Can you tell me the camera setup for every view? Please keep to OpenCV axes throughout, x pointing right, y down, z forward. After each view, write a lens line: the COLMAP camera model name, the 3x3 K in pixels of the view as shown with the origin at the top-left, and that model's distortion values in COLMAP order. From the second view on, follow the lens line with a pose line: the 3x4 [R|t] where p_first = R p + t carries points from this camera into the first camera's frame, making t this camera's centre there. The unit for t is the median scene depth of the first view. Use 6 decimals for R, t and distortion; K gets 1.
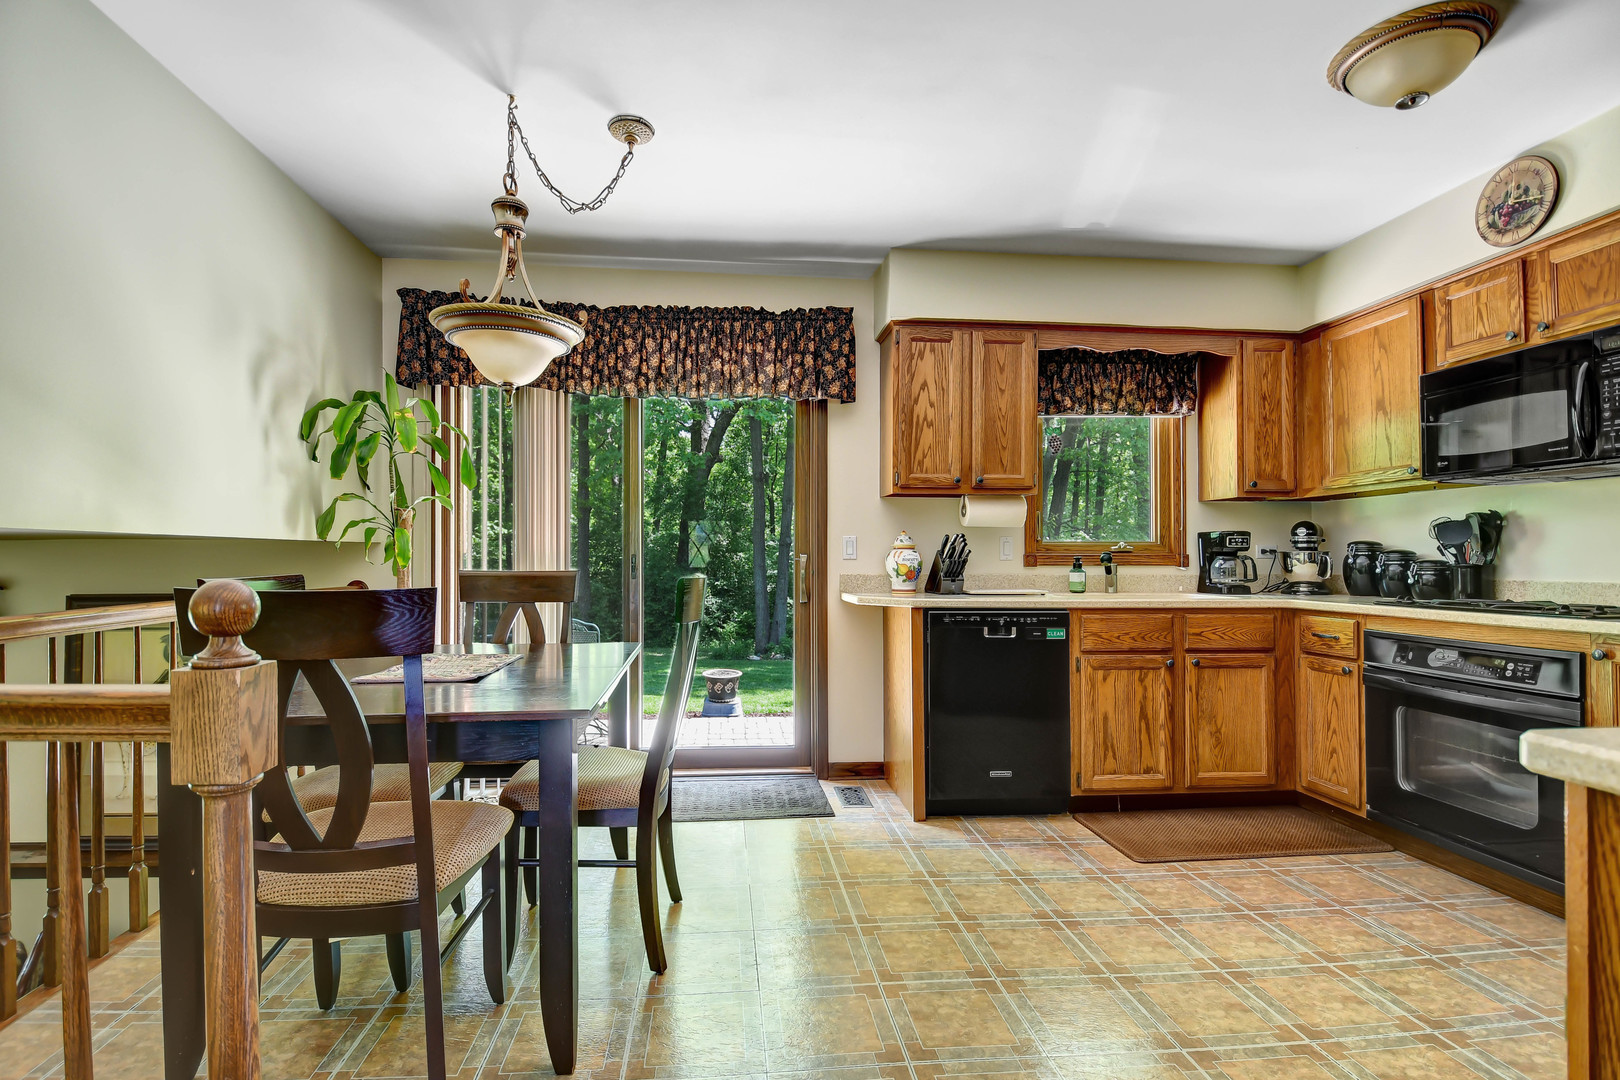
lens RADIAL K [[717.5, 0, 798.6], [0, 717.5, 570.0], [0, 0, 1]] dist [-0.000188, -0.000378]
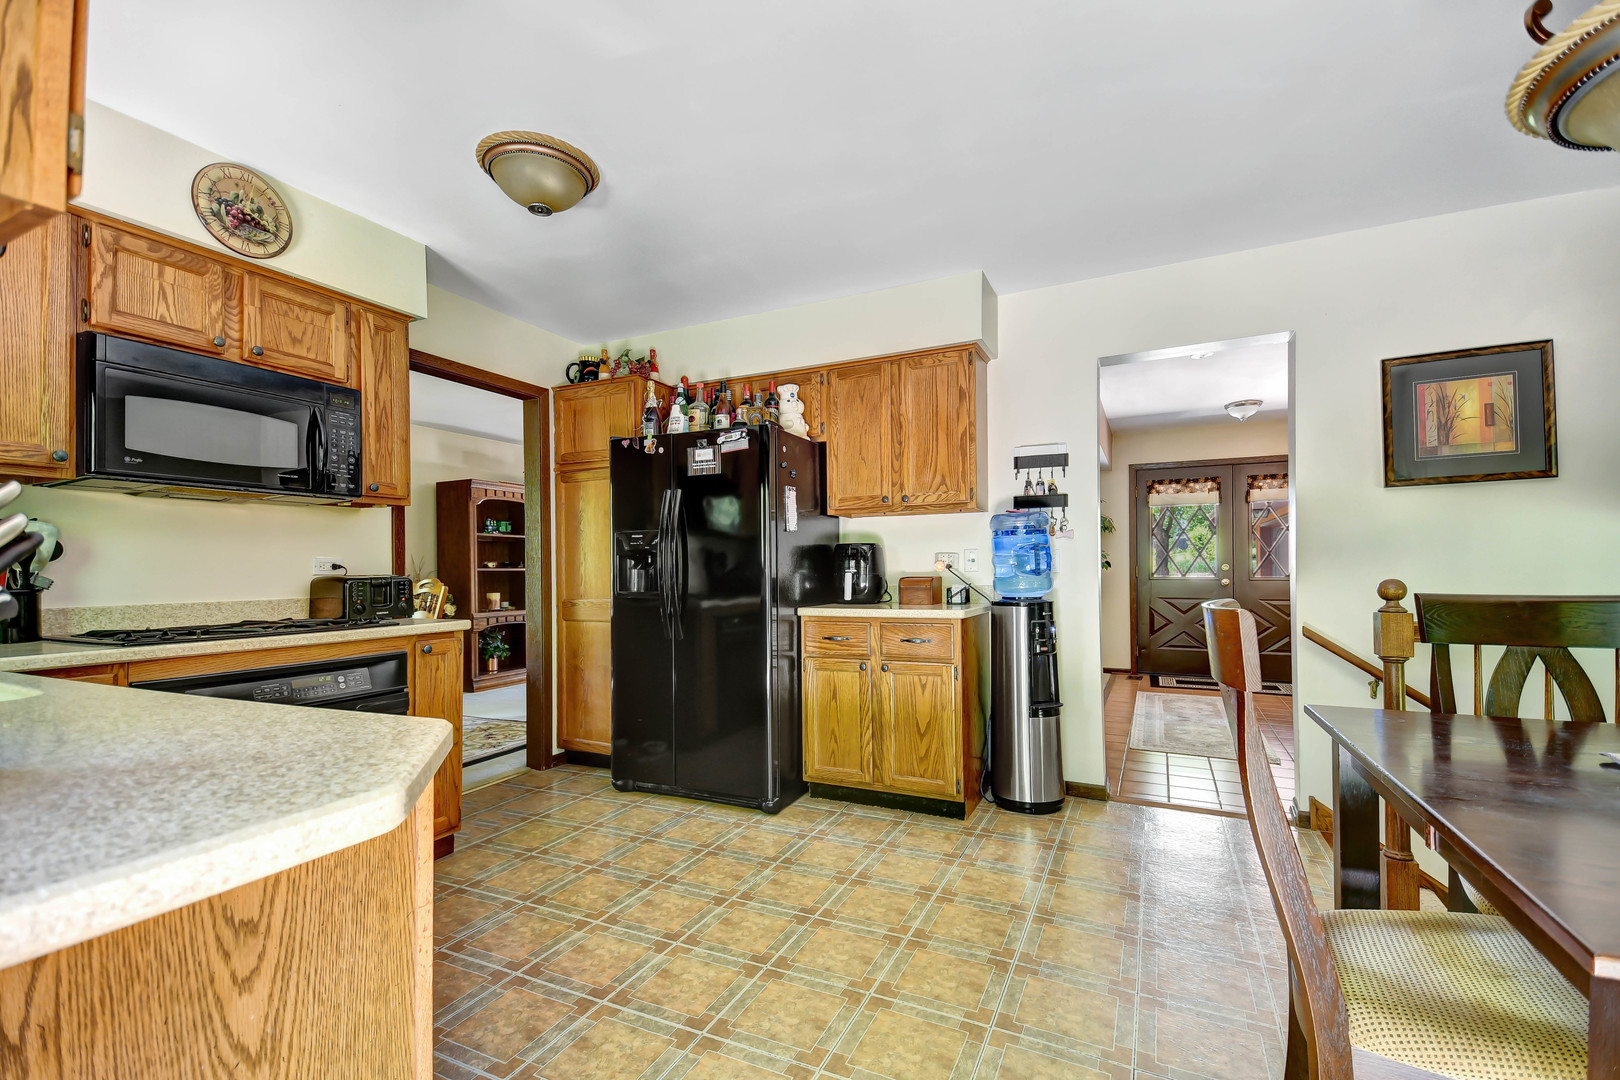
lens RADIAL K [[717.5, 0, 812.7], [0, 717.5, 532.0], [0, 0, 1]] dist [-0.000188, -0.000378]
pose [[-0.849758, 0.054947, 0.524301, -0.168148], [0.030507, 0.998012, -0.055147, 0.000155], [-0.526289, -0.030866, -0.849745, 1.583906]]
